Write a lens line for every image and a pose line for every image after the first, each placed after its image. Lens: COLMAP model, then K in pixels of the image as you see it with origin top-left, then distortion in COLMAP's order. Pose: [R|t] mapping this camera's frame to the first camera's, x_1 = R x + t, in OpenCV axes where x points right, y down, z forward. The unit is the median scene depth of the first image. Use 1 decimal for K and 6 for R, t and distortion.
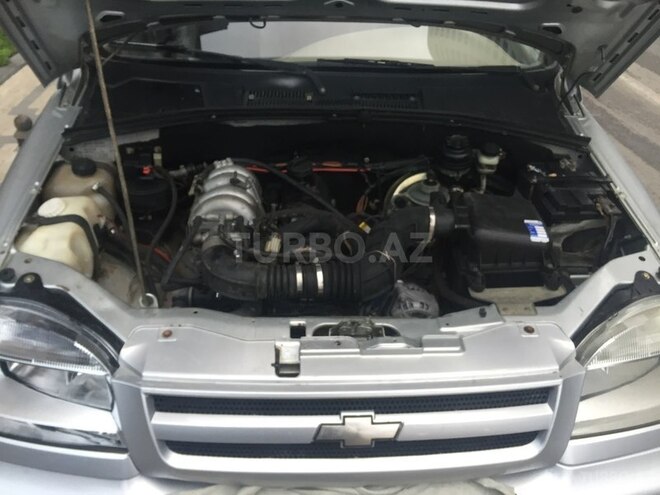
lens RADIAL K [[570.7, 0, 330.0], [0, 570.7, 247.5], [0, 0, 1]] dist [0.078511, -0.098783]
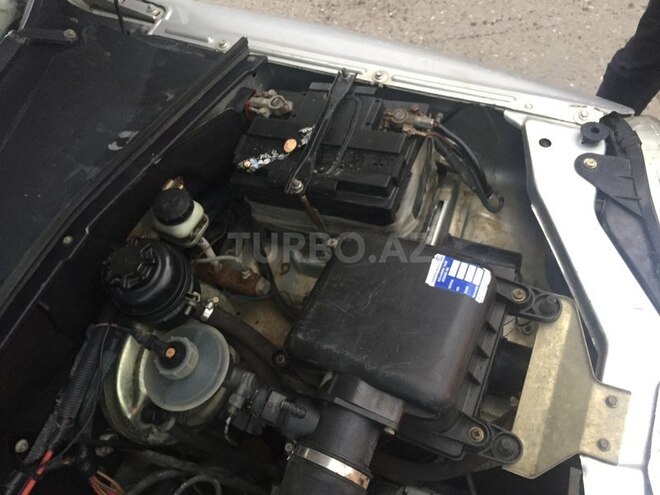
lens RADIAL K [[570.7, 0, 330.0], [0, 570.7, 247.5], [0, 0, 1]] dist [0.078511, -0.098783]
pose [[0.405143, -0.844438, 0.350405, 0.143446], [0.716956, 0.531273, 0.451357, -0.288092], [-0.567303, 0.068361, 0.820667, 0.568889]]
